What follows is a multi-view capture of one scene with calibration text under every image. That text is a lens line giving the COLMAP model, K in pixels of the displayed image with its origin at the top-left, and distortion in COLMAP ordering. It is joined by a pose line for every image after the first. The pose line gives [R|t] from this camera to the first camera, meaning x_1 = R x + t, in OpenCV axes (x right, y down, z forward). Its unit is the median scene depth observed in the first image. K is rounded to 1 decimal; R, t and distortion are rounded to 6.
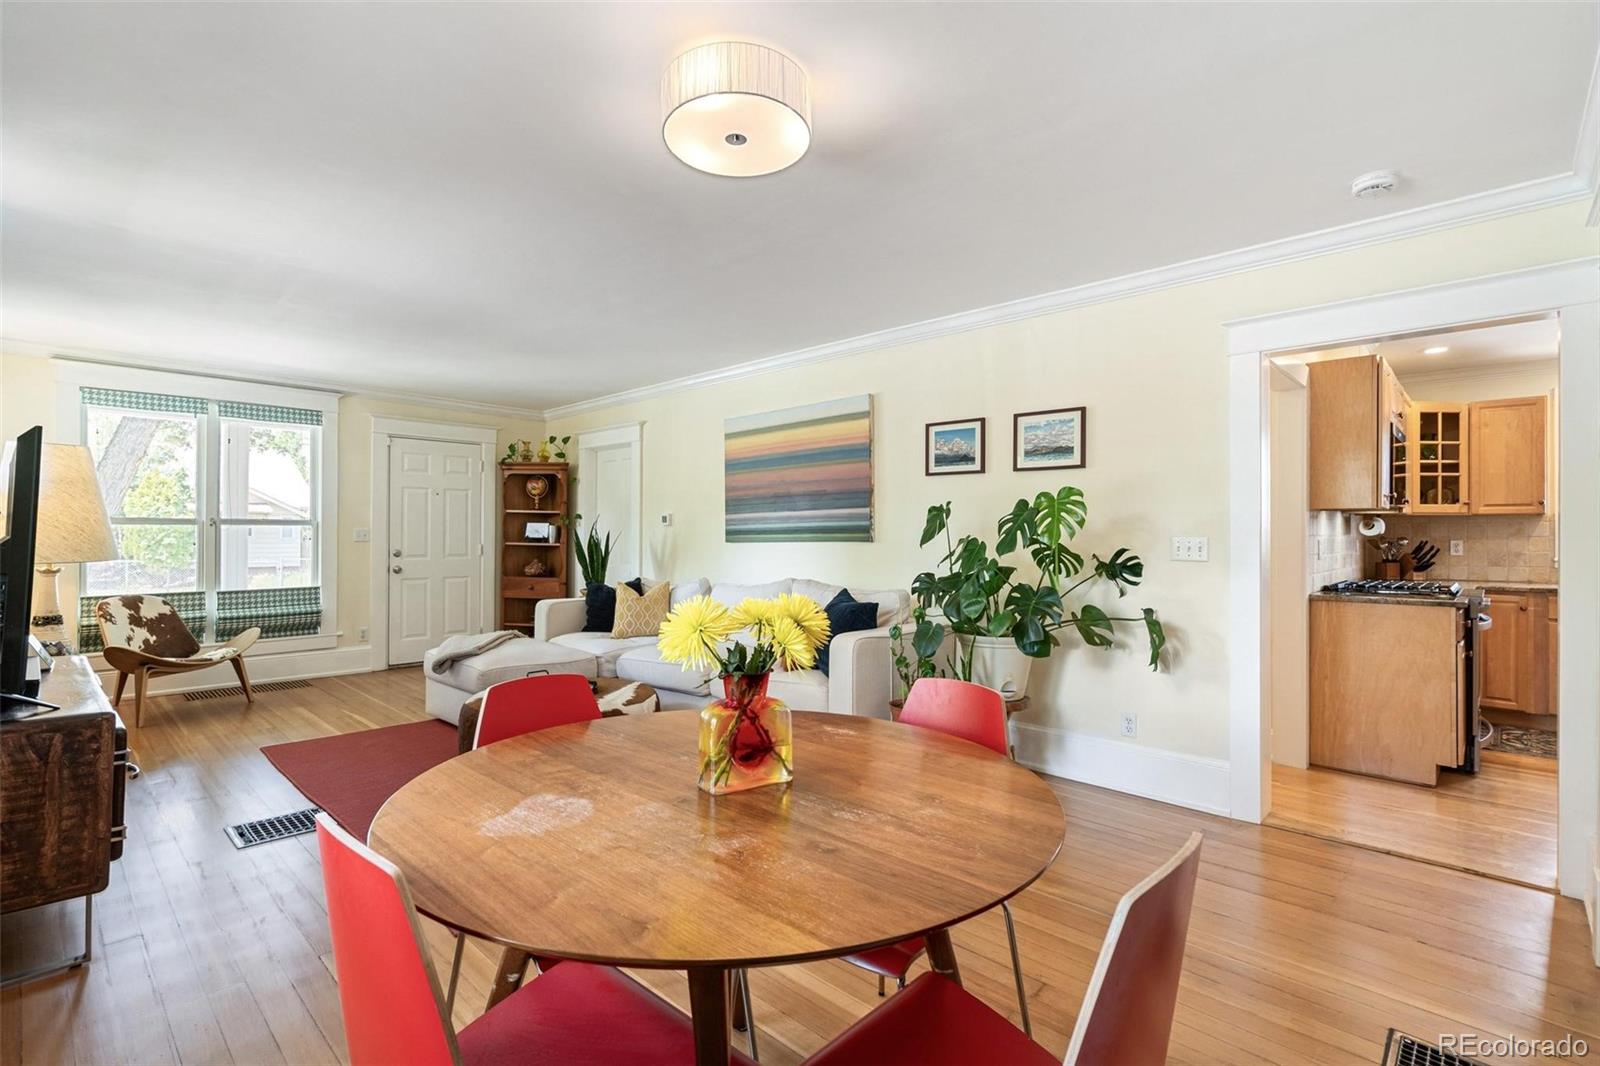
lens RADIAL K [[721.5, 0, 794.2], [0, 721.5, 529.2], [0, 0, 1]] dist [-0.006670, 0.002837]
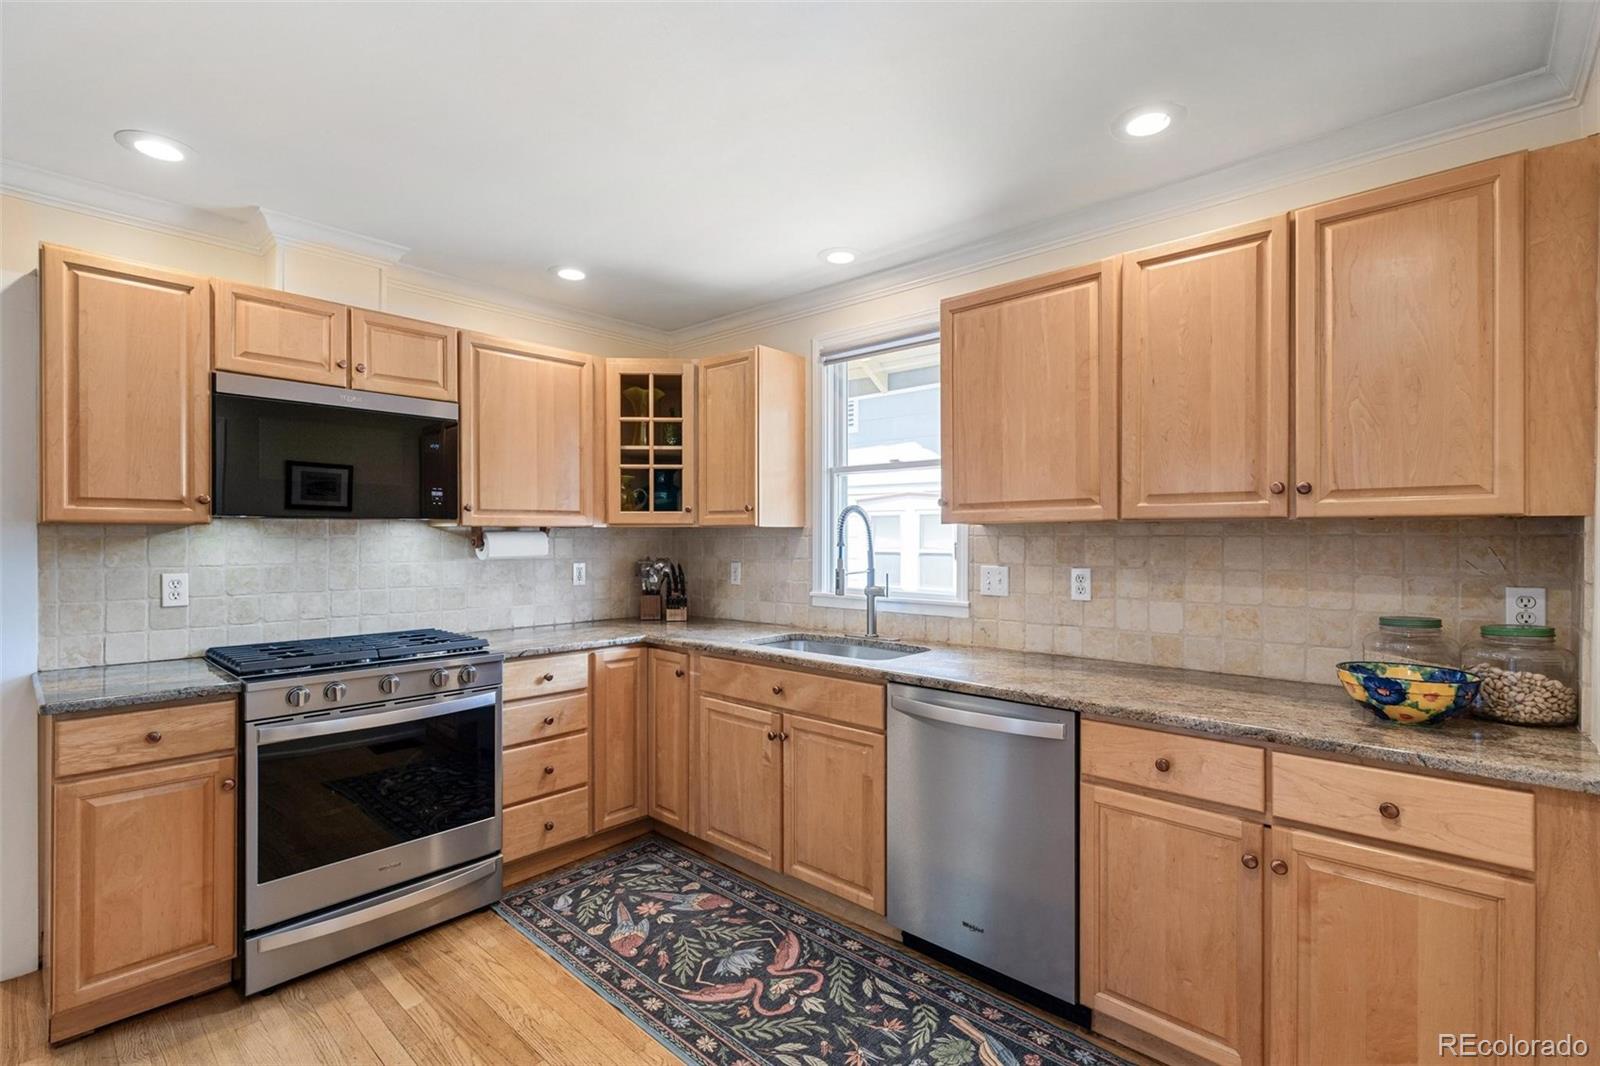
lens RADIAL K [[721.5, 0, 787.9], [0, 721.5, 540.5], [0, 0, 1]] dist [-0.006670, 0.002837]
pose [[0.999983, 0.000676, 0.005785, 1.021685], [-0.000691, 0.999996, 0.002565, -0.009223], [-0.005783, -0.002569, 0.999980, 0.323490]]
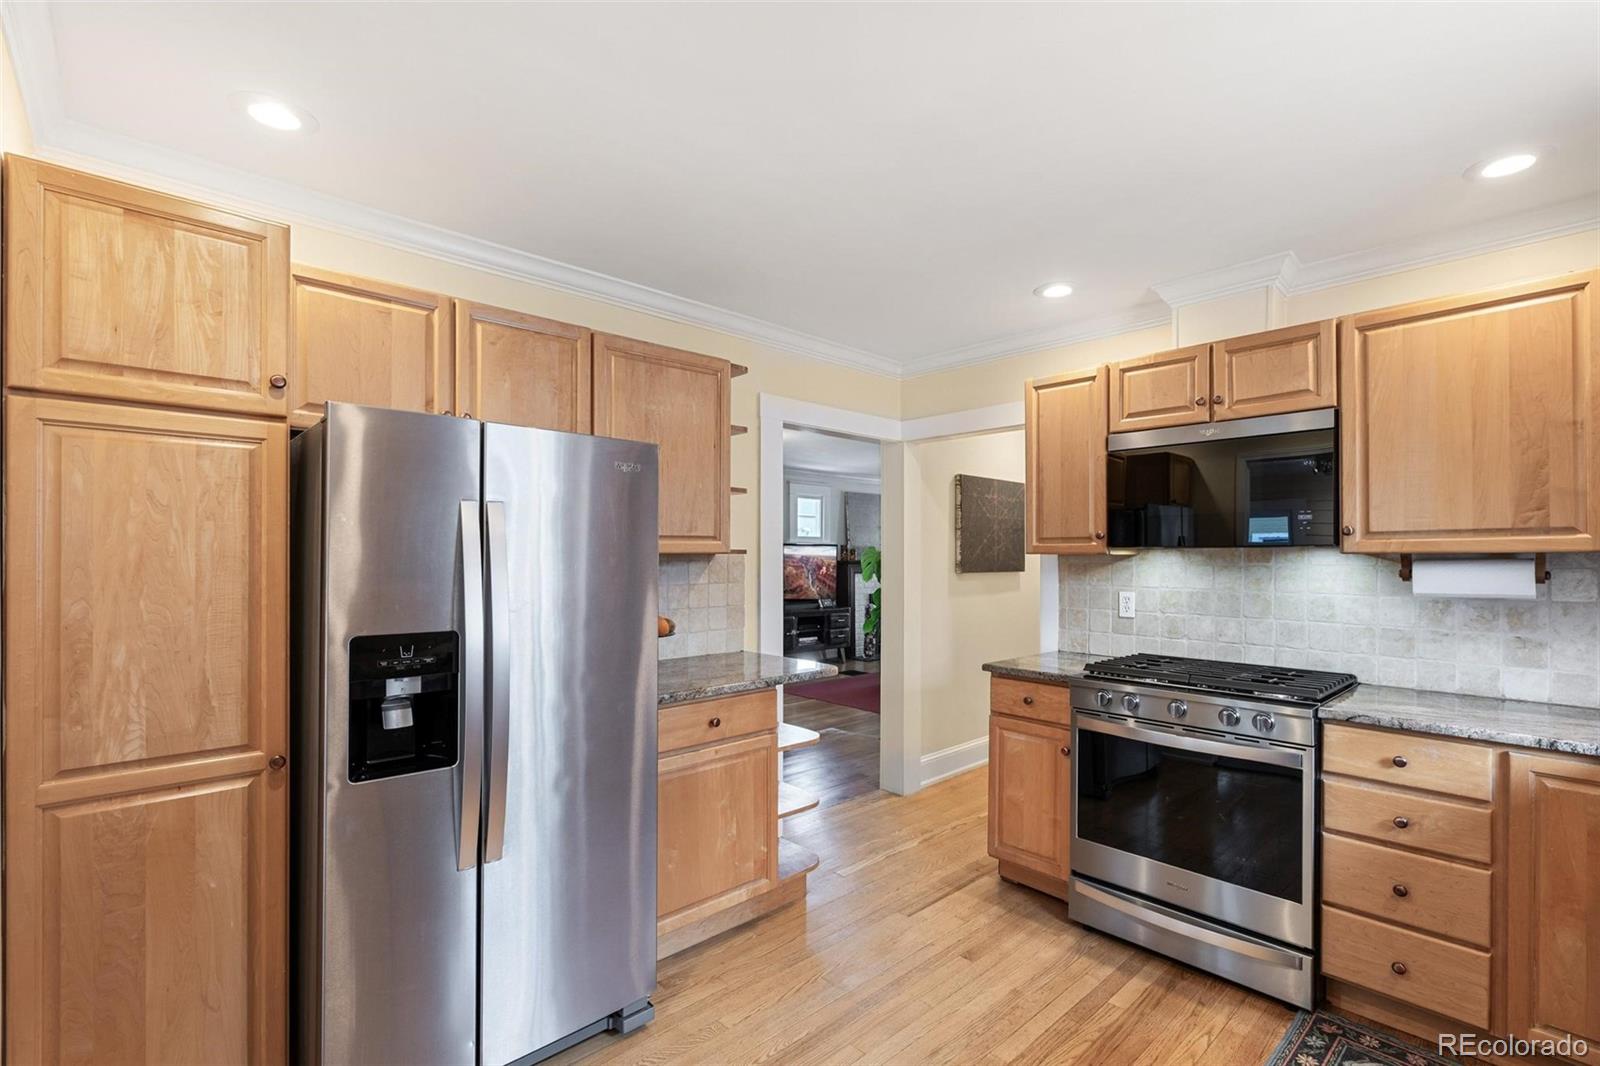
lens RADIAL K [[721.5, 0, 800.2], [0, 721.5, 554.9], [0, 0, 1]] dist [-0.006670, 0.002837]
pose [[-0.067238, -0.002064, -0.997735, 1.266039], [-0.004699, 0.999987, -0.001752, -0.015555], [0.997726, 0.004571, -0.067247, 0.574721]]
